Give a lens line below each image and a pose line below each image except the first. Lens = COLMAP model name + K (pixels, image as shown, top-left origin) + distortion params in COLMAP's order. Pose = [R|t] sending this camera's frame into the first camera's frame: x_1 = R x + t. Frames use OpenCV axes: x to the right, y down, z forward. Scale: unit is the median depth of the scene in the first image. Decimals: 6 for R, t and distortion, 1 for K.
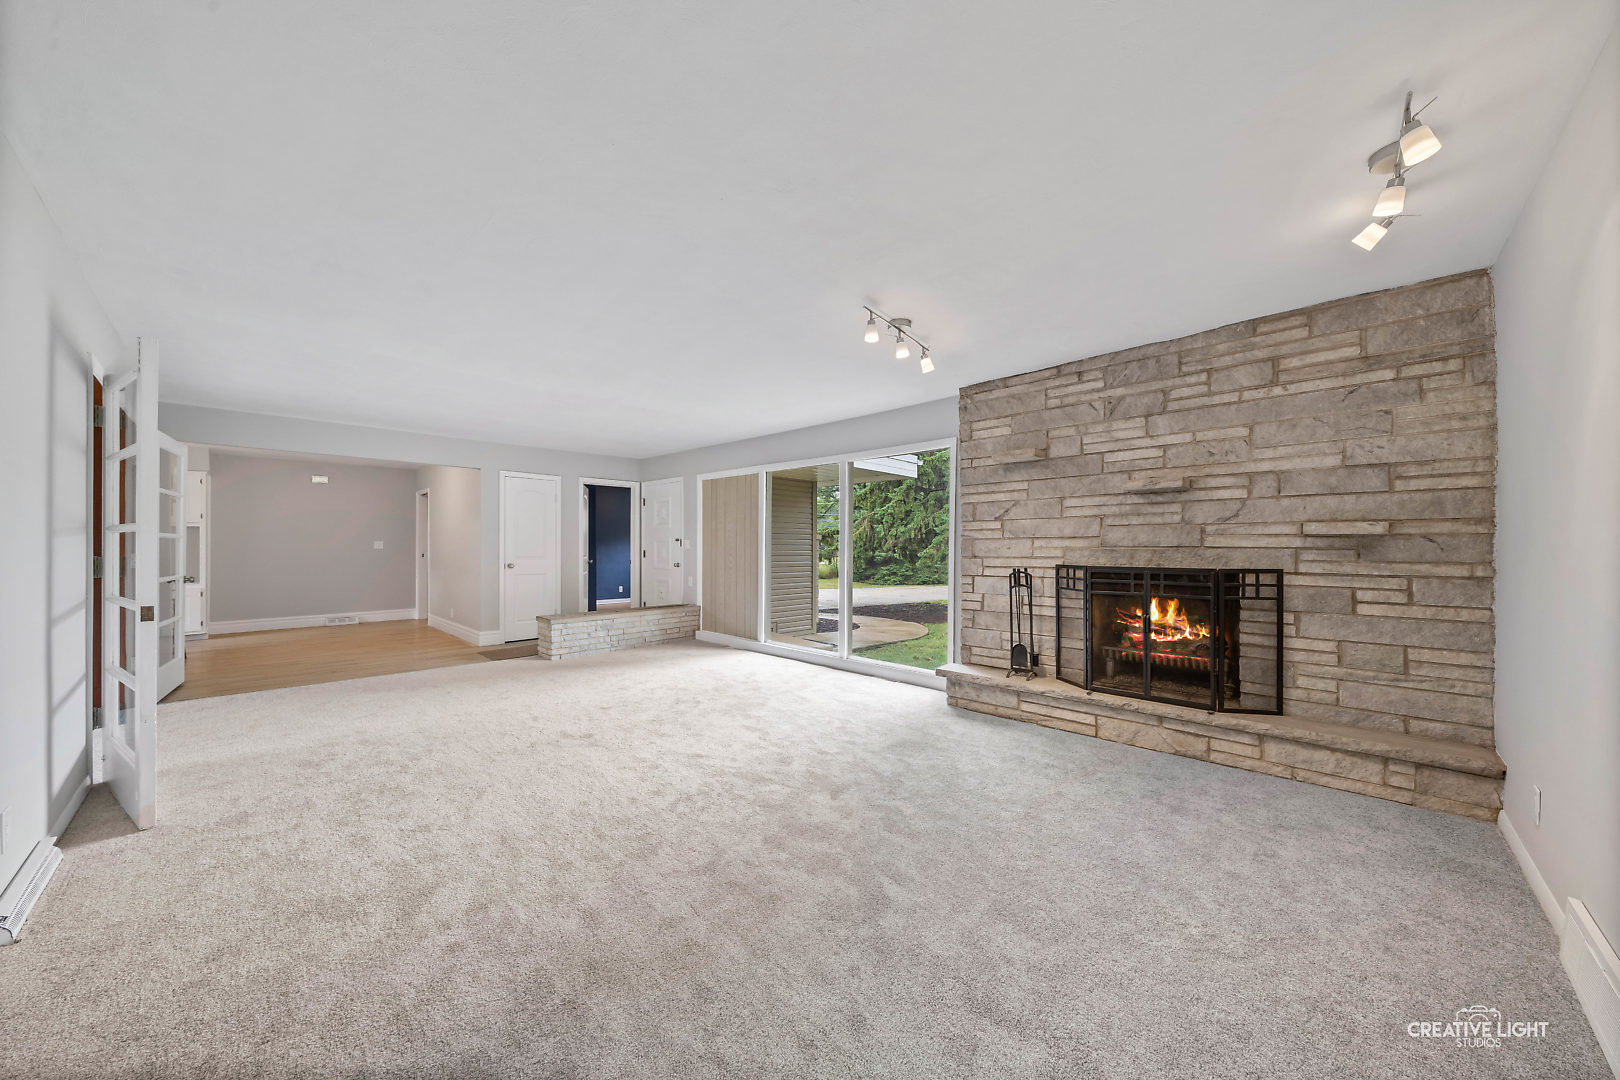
lens RADIAL K [[555.3, 0, 813.4], [0, 555.3, 544.2], [0, 0, 1]] dist [-0.007776, 0.000271]
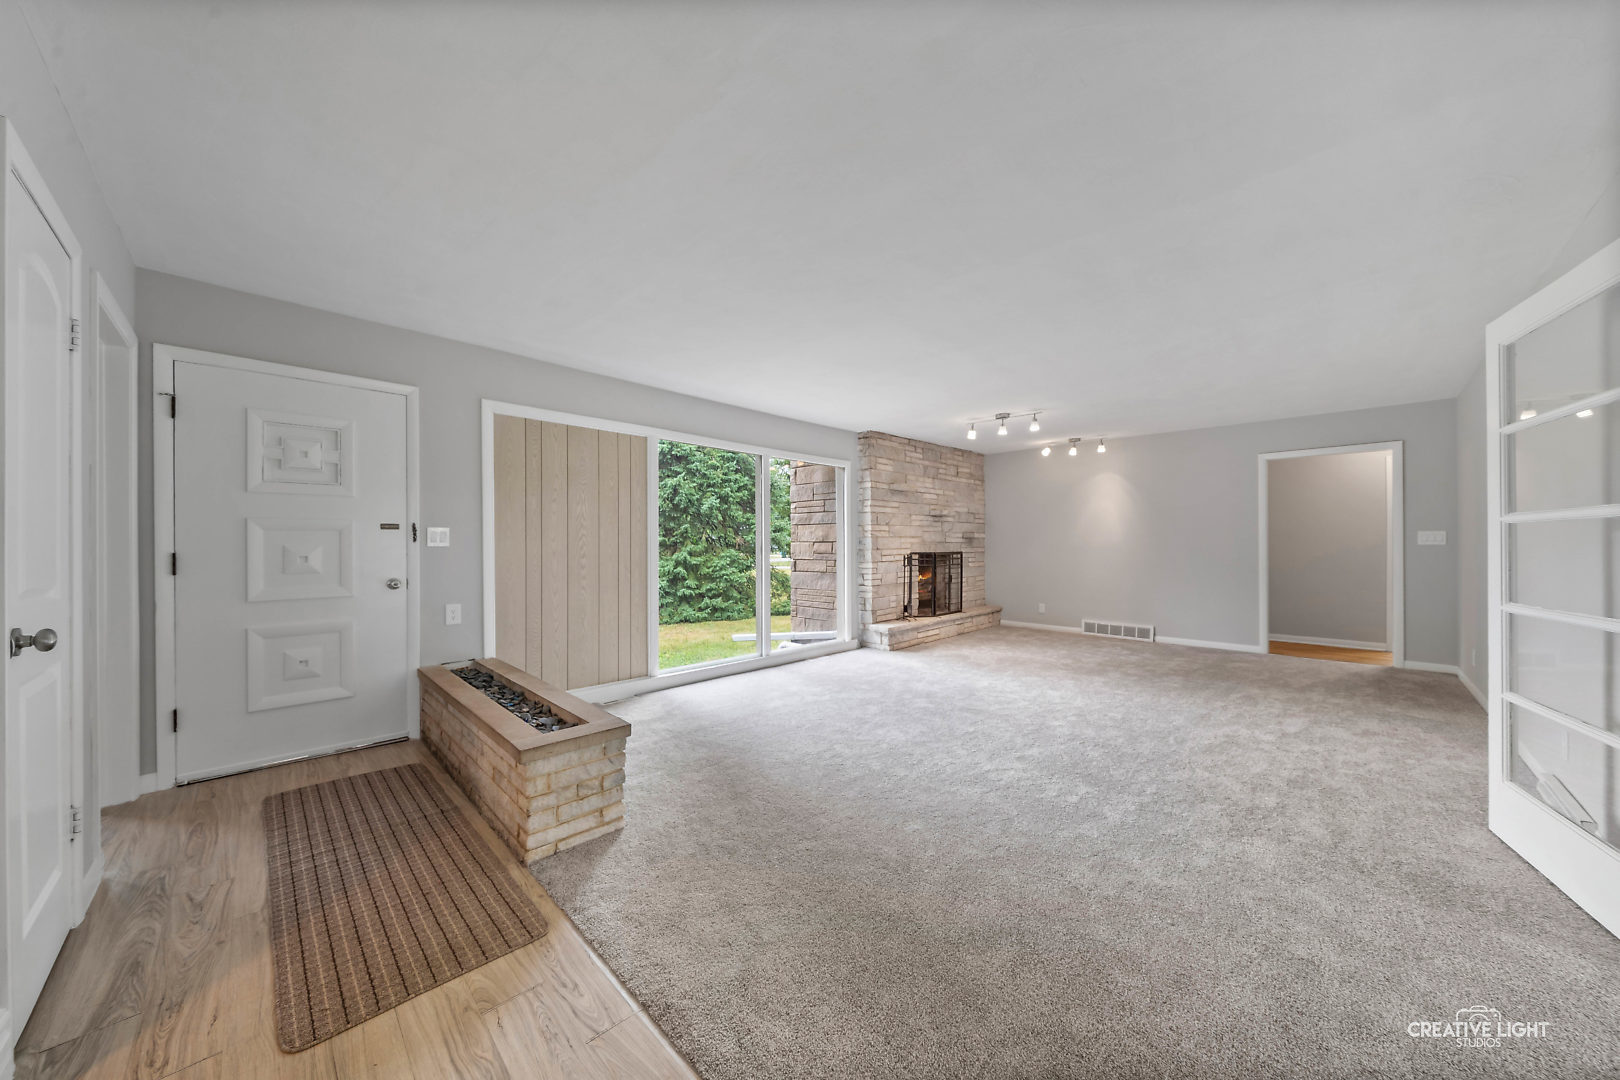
lens RADIAL K [[555.3, 0, 795.1], [0, 555.3, 542.5], [0, 0, 1]] dist [-0.007776, 0.000271]
pose [[0.022959, 0.003135, 0.999731, -1.345605], [-0.000284, 0.999995, -0.003129, 0.011179], [-0.999736, -0.000212, 0.022960, 1.349683]]
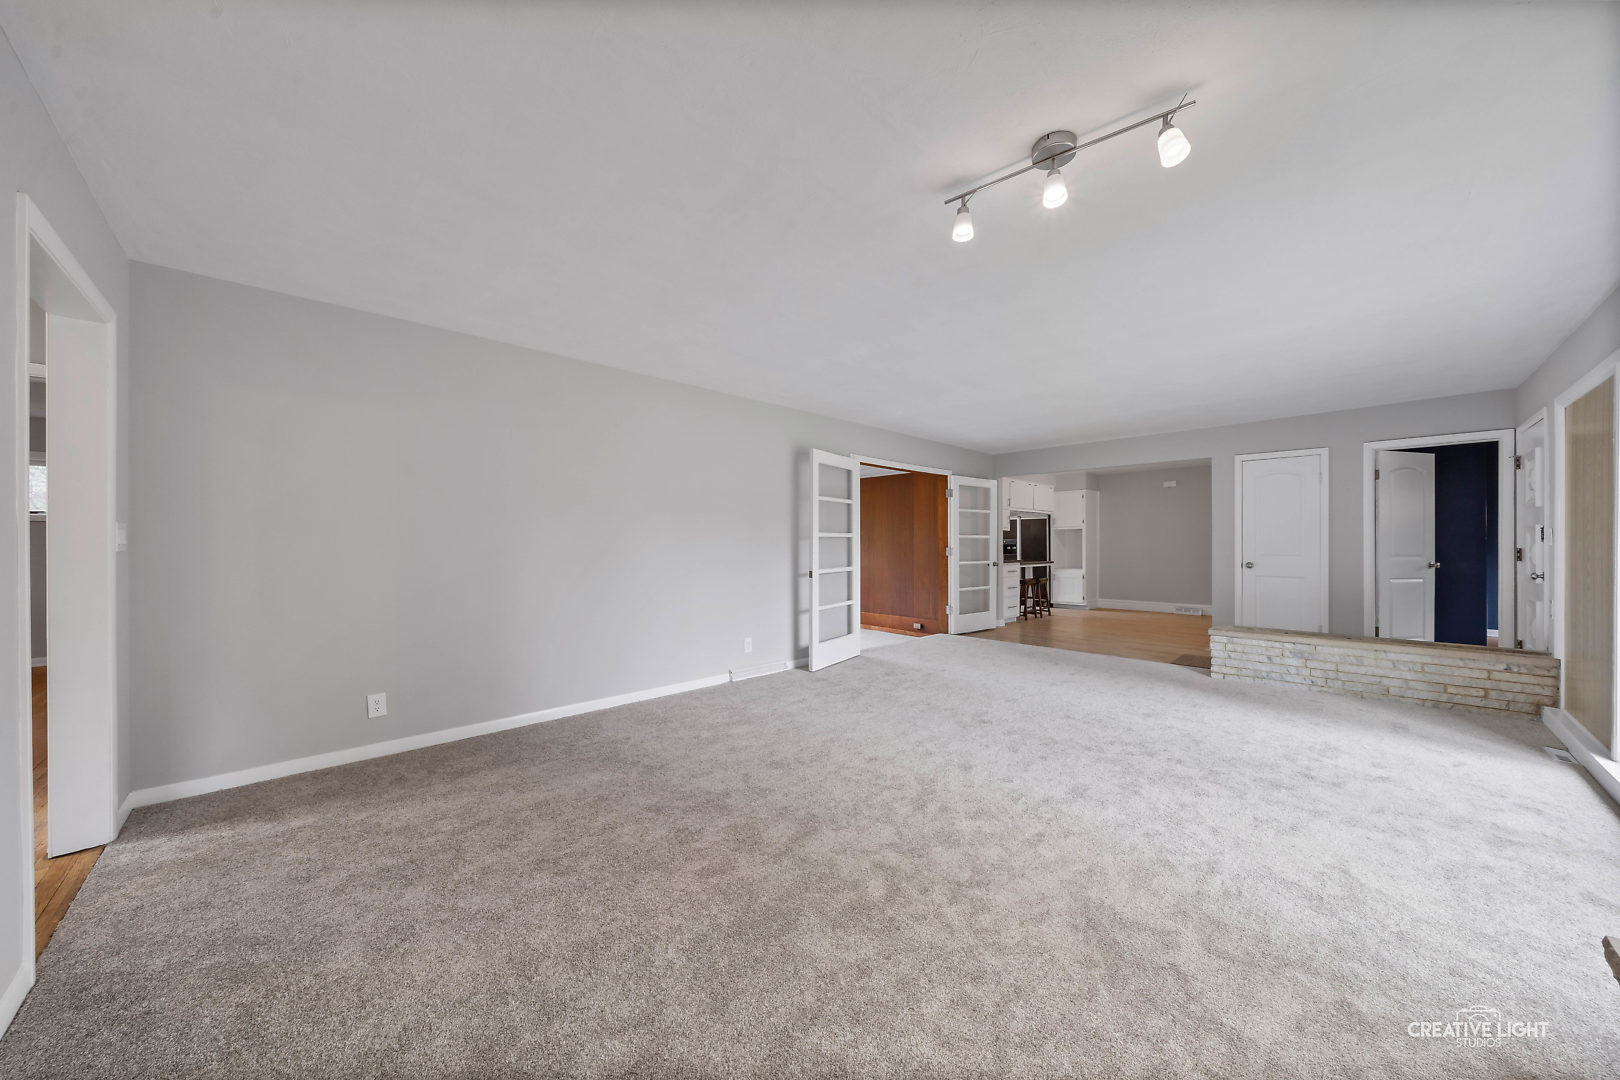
lens RADIAL K [[555.3, 0, 801.2], [0, 555.3, 548.6], [0, 0, 1]] dist [-0.007776, 0.000271]
pose [[-0.043637, 0.007960, -0.999016, 0.613276], [0.006808, 0.999947, 0.007670, 0.004380], [0.999024, -0.006466, -0.043689, 0.646309]]
